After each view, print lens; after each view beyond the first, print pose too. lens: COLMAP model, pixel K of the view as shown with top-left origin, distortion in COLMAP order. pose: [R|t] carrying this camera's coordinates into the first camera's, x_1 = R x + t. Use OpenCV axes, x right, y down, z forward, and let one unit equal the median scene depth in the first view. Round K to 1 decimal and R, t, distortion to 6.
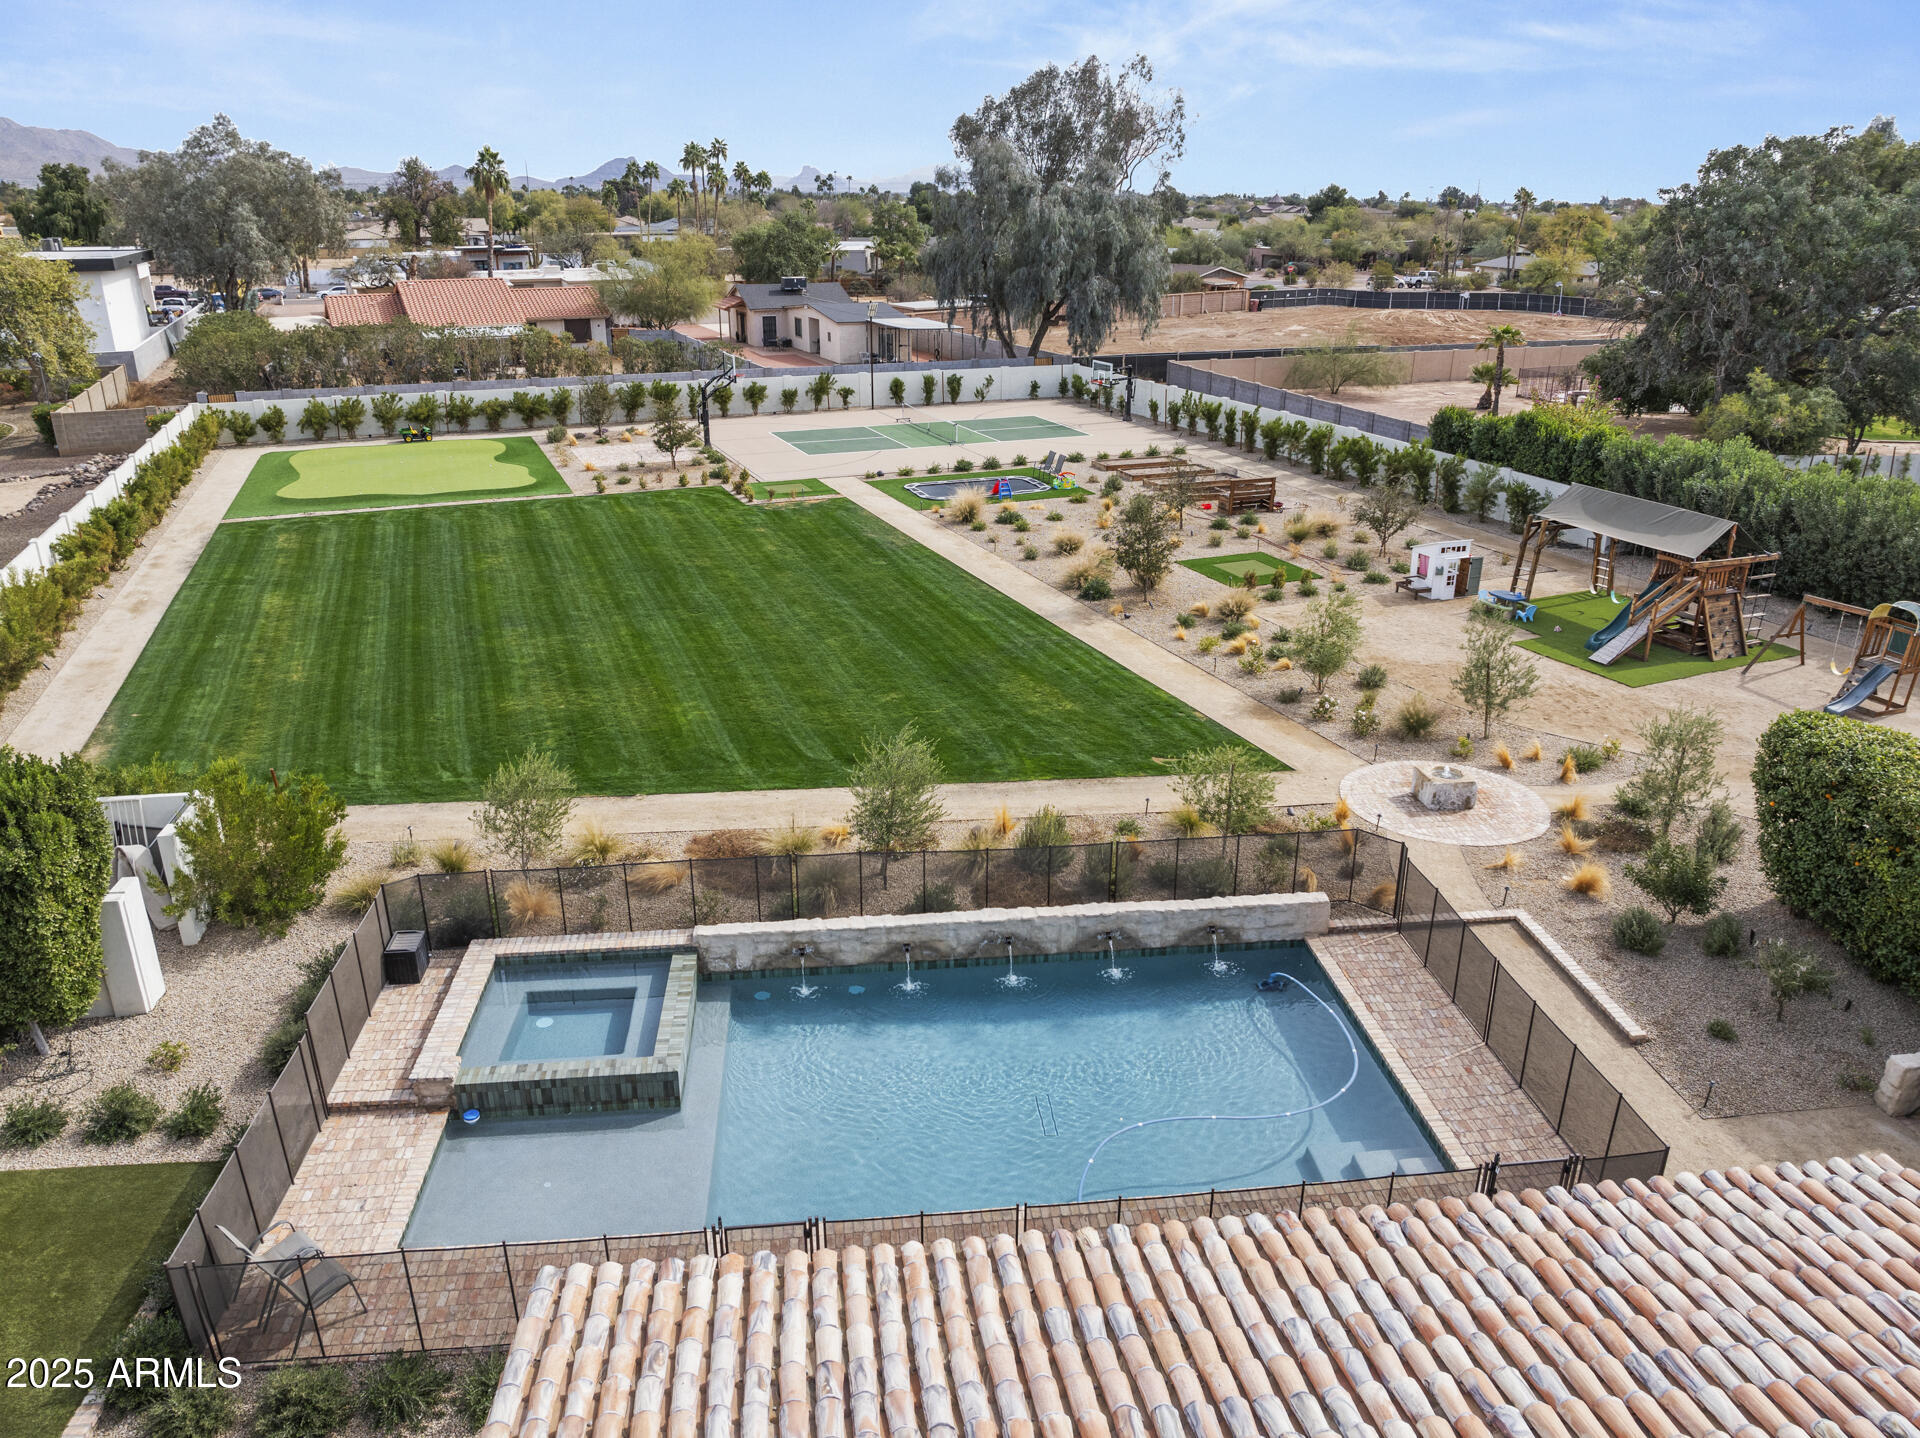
lens RADIAL K [[1344.4, 0, 967.1], [0, 1344.4, 708.3], [0, 0, 1]] dist [-0.038543, 0.002345]
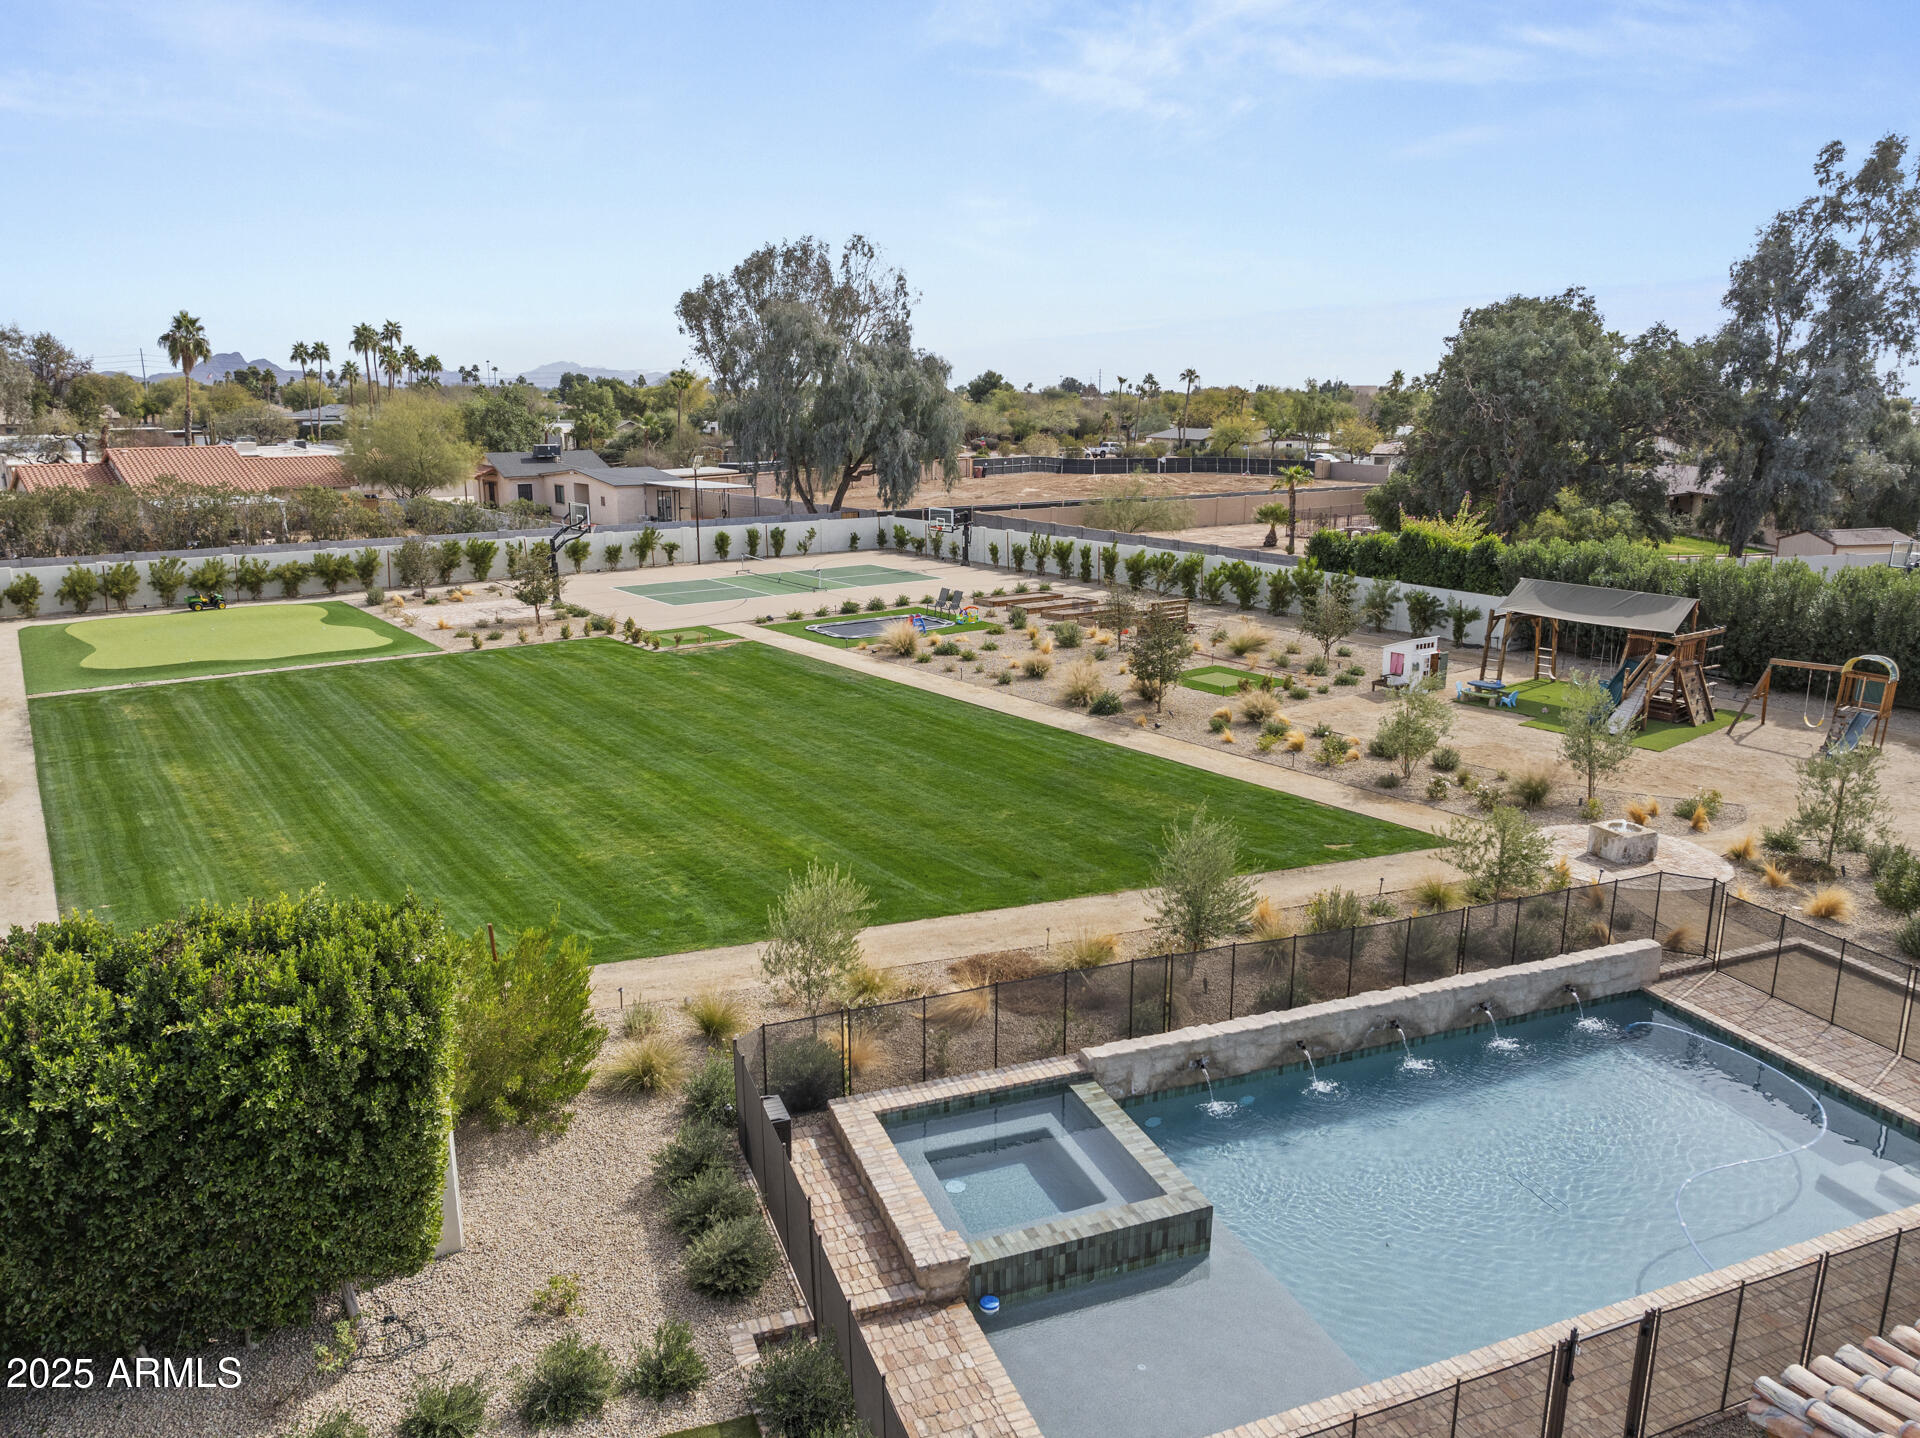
lens RADIAL K [[1344.4, 0, 967.1], [0, 1344.4, 708.3], [0, 0, 1]] dist [-0.038543, 0.002345]
pose [[0.966389, -0.059005, 0.250220, -0.209677], [0.091582, 0.988466, -0.120610, 0.019465], [-0.240218, 0.139472, 0.960647, 0.073737]]
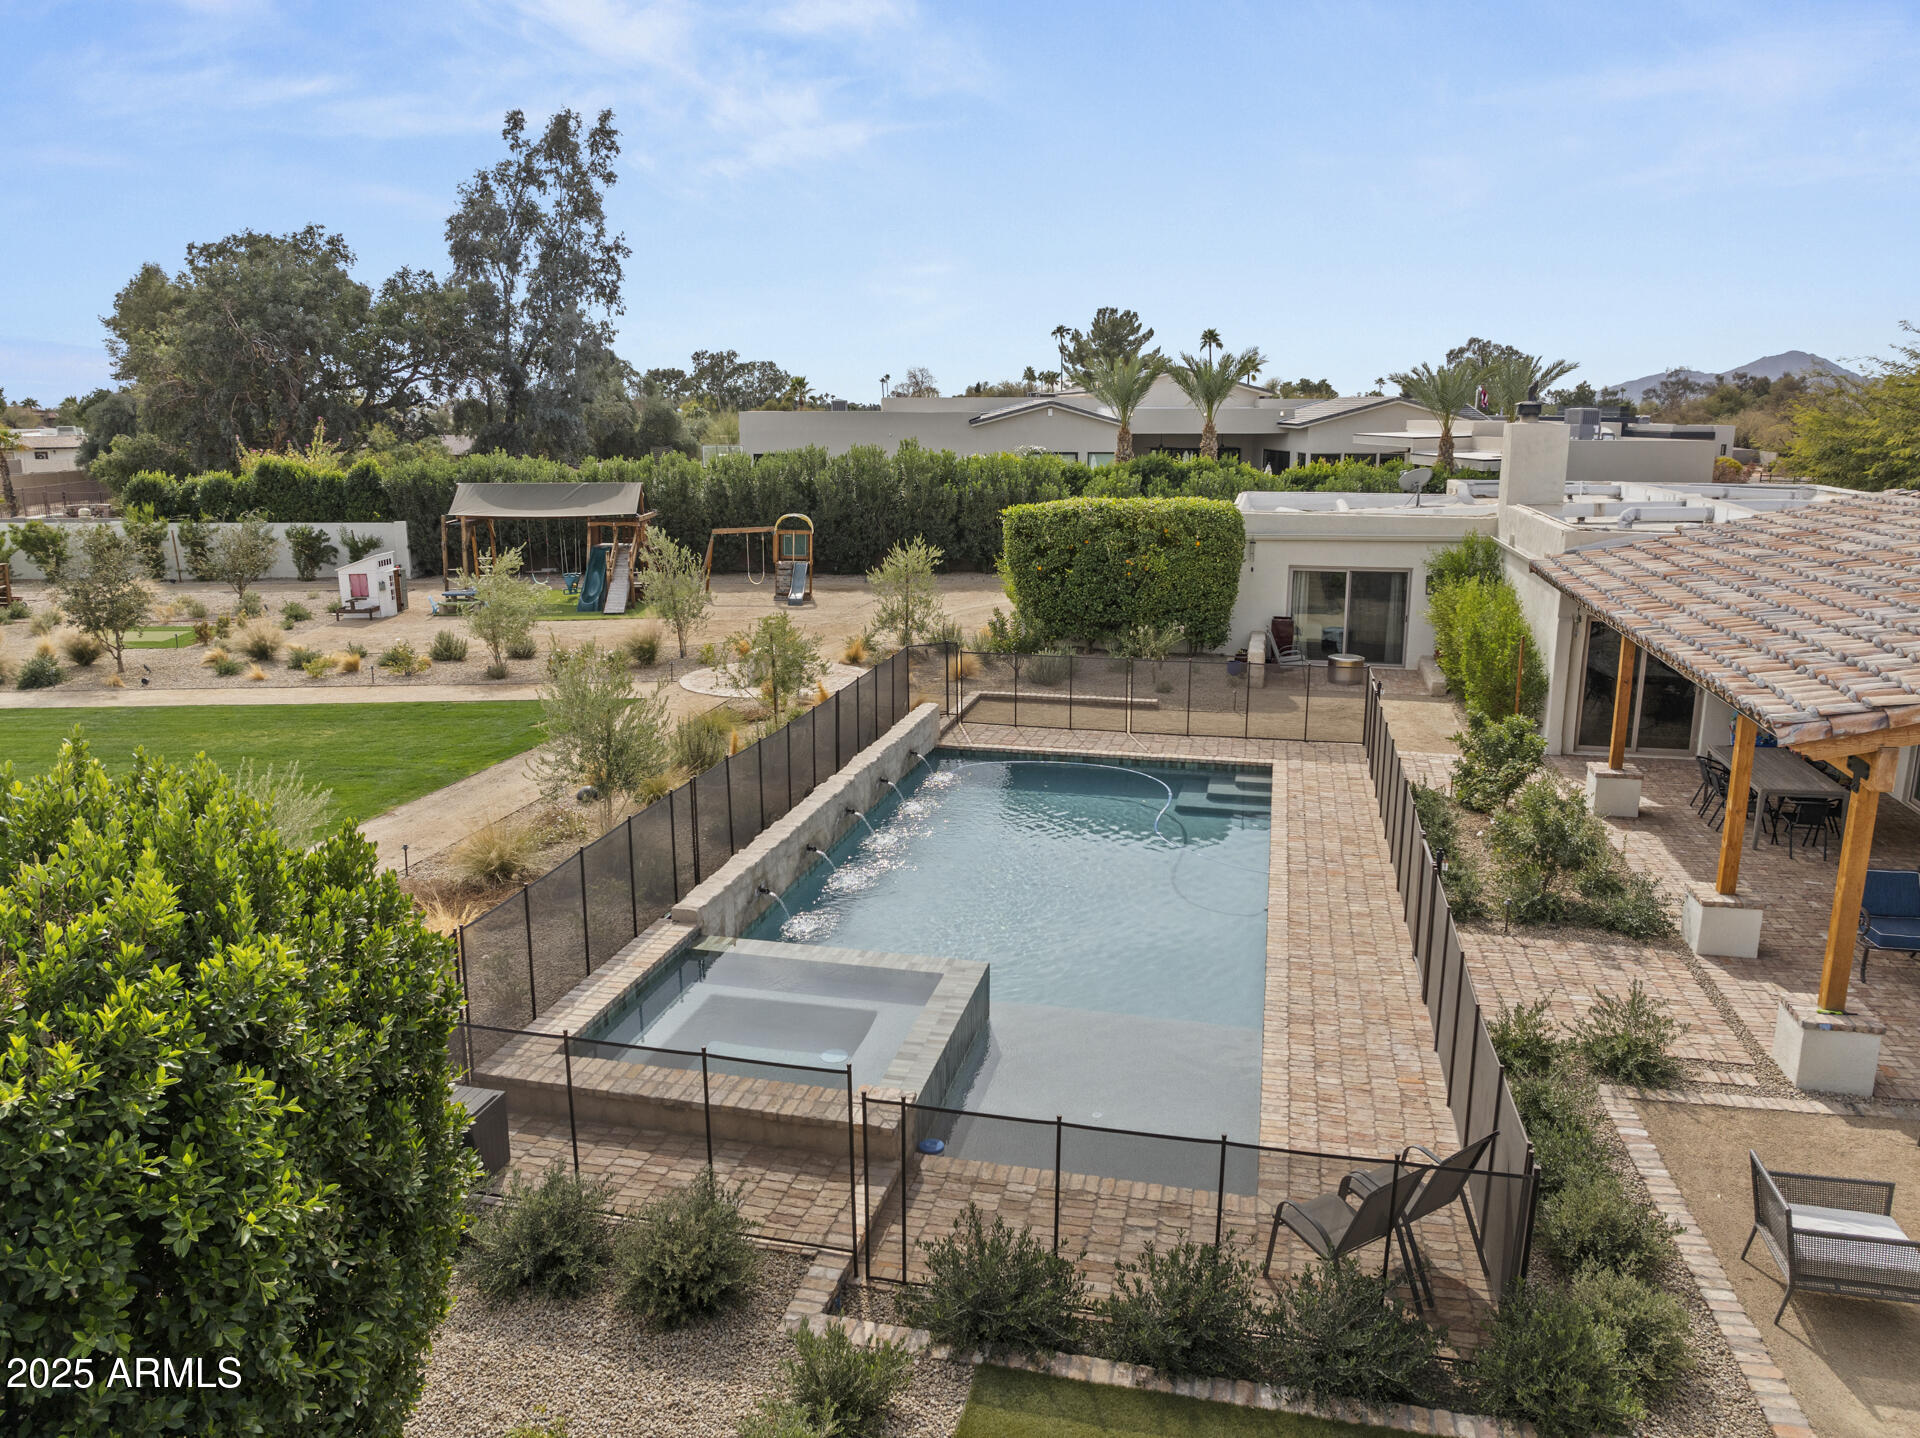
lens RADIAL K [[1344.4, 0, 967.1], [0, 1344.4, 708.3], [0, 0, 1]] dist [-0.038543, 0.002345]
pose [[0.328644, -0.209723, 0.920874, -0.330310], [0.339065, 0.936233, 0.092214, 0.025353], [-0.881492, 0.281931, 0.378797, 0.262096]]
